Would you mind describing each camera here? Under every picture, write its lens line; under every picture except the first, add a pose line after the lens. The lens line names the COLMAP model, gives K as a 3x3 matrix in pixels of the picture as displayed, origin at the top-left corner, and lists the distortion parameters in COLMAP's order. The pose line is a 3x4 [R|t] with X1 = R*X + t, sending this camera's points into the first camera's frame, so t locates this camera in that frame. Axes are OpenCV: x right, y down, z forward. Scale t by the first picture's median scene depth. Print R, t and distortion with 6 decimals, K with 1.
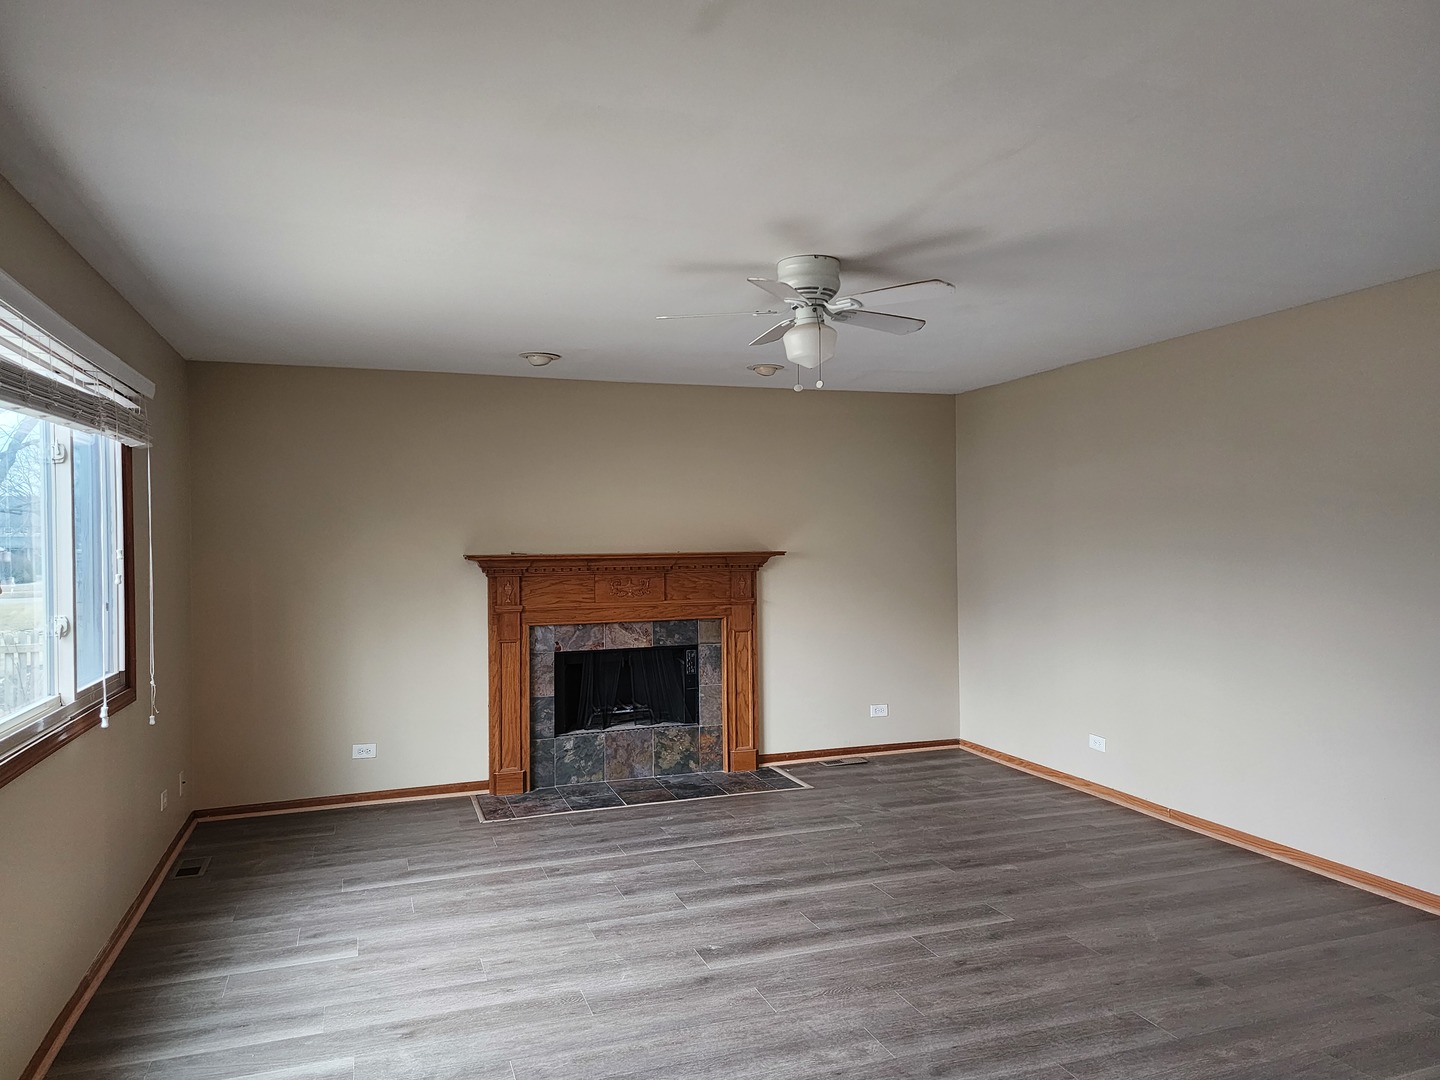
lens RADIAL K [[989.9, 0, 717.0], [0, 989.9, 534.2], [0, 0, 1]] dist [0.090692, -0.065812]
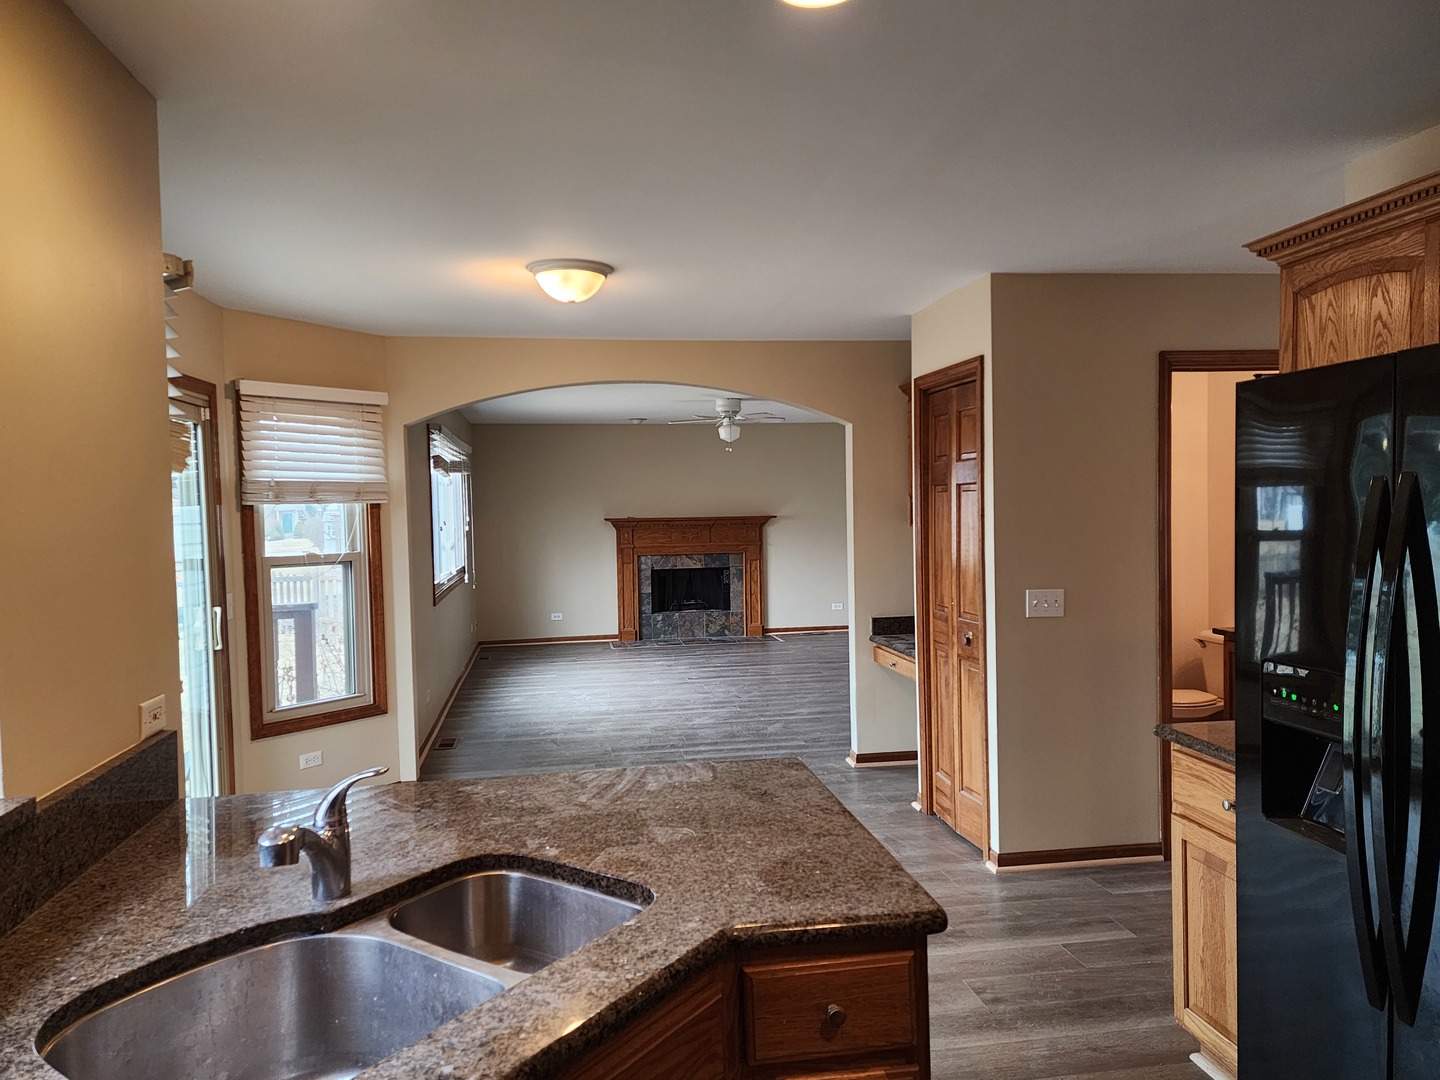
lens RADIAL K [[989.9, 0, 717.2], [0, 989.9, 548.7], [0, 0, 1]] dist [0.090692, -0.065812]
pose [[0.989588, -0.002167, -0.143915, 0.230430], [0.008045, 0.999156, 0.040279, 0.004210], [0.143706, -0.041018, 0.988770, -0.835928]]
